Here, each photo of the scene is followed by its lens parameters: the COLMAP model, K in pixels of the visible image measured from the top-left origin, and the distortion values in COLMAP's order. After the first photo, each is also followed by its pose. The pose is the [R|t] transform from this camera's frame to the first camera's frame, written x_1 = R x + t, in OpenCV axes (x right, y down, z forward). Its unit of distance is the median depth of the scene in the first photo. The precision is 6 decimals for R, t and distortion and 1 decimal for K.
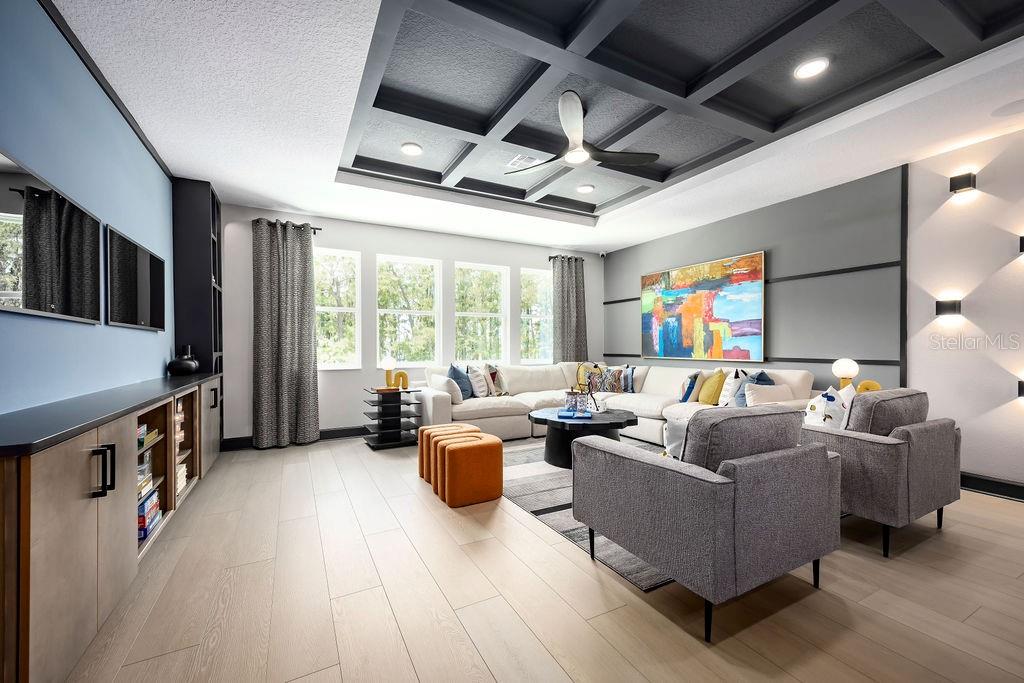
lens RADIAL K [[419.2, 0, 515.9], [0, 419.2, 347.8], [0, 0, 1]] dist [-0.002141, 0.000684]
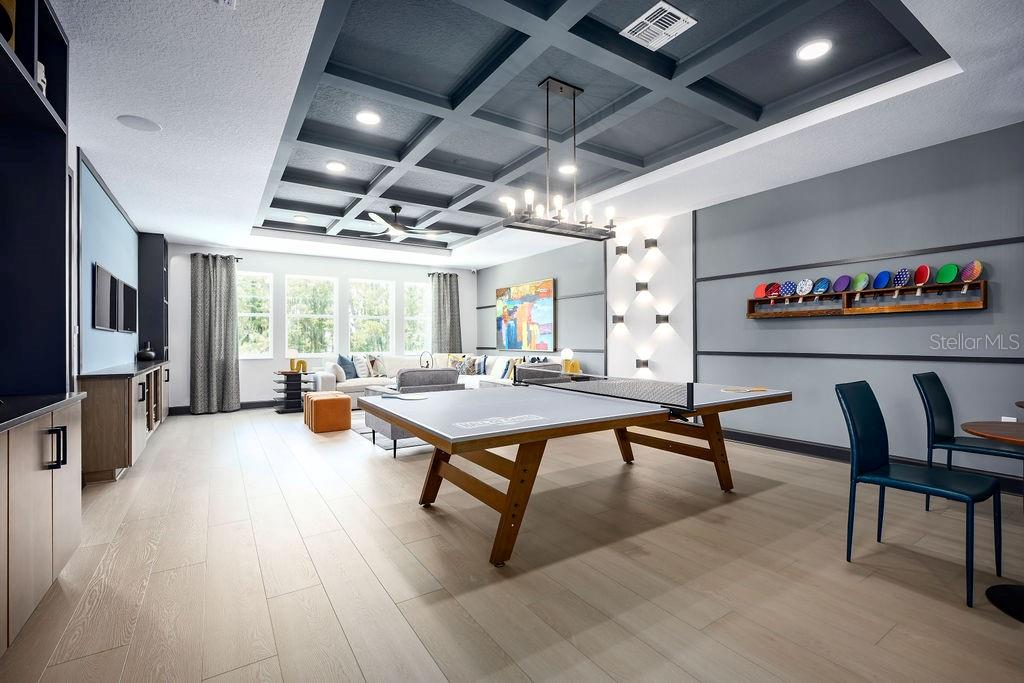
lens RADIAL K [[468.4, 0, 560.5], [0, 468.4, 336.2], [0, 0, 1]] dist [-0.027292, -0.004641]
pose [[0.990534, -0.001412, 0.137263, 0.371219], [0.002813, 0.999946, -0.010012, -0.004469], [-0.137241, 0.010303, 0.990484, -0.661257]]
